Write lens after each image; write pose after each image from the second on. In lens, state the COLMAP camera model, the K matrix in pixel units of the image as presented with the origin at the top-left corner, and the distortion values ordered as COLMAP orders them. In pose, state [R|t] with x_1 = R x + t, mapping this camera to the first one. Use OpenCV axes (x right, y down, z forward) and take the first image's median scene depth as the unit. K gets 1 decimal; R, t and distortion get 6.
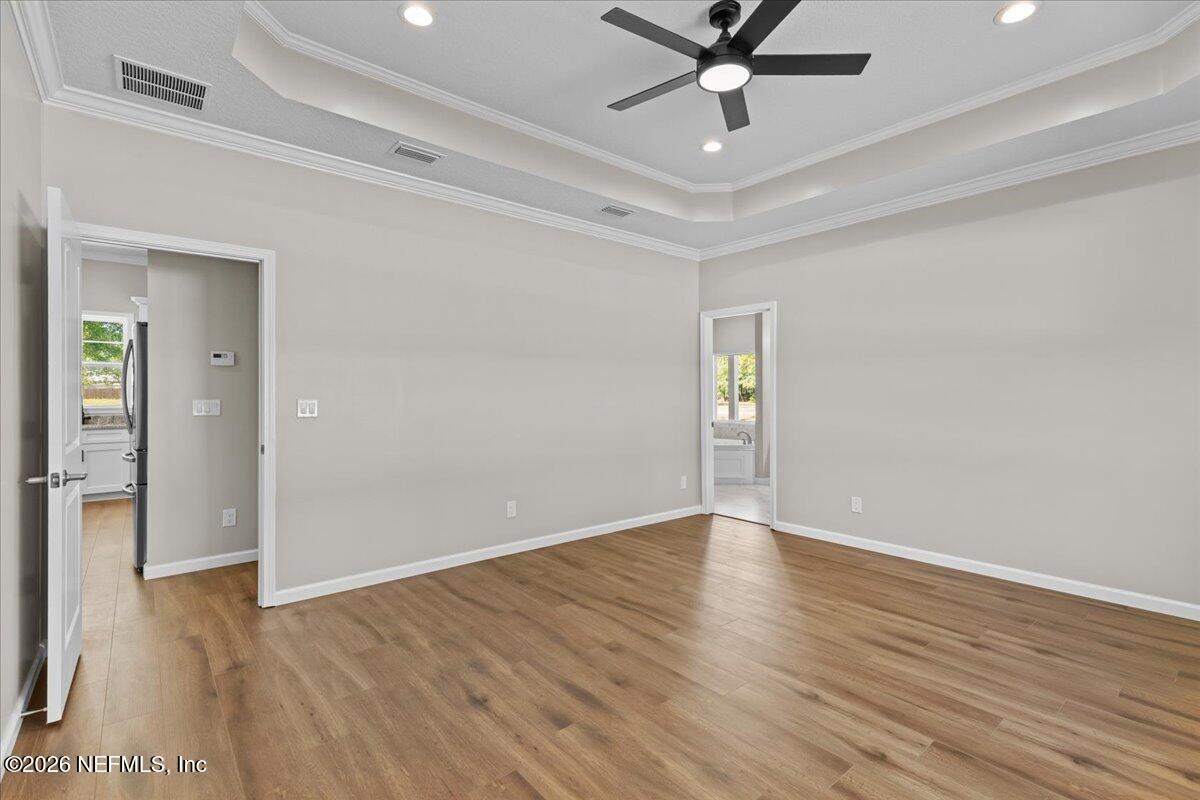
lens RADIAL K [[550.0, 0, 597.8], [0, 550.0, 393.9], [0, 0, 1]] dist [-0.000086, -0.000005]
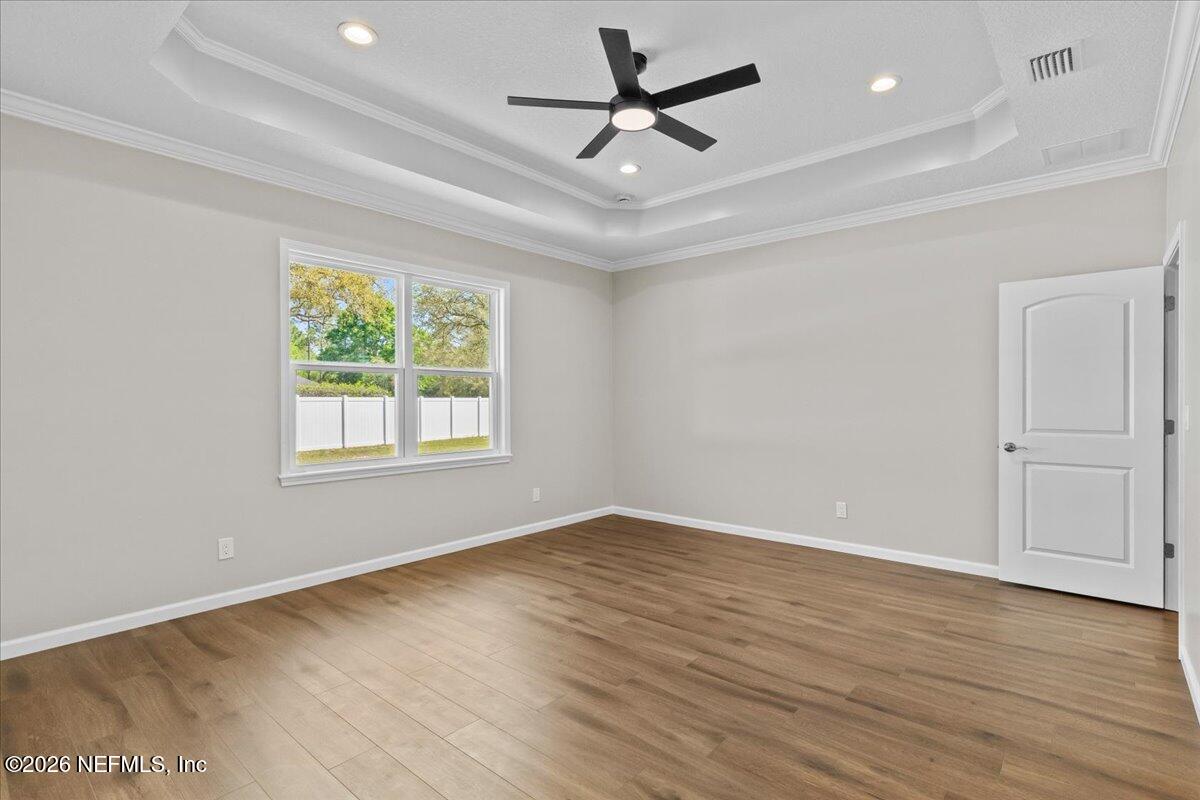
lens RADIAL K [[581.5, 0, 600.8], [0, 581.5, 398.3], [0, 0, 1]] dist [-0.000889, -0.000119]
pose [[-0.985936, 0.004706, -0.167055, 0.429783], [0.004559, 0.999989, 0.001265, -0.002938], [0.167059, 0.000486, -0.985947, 1.873409]]
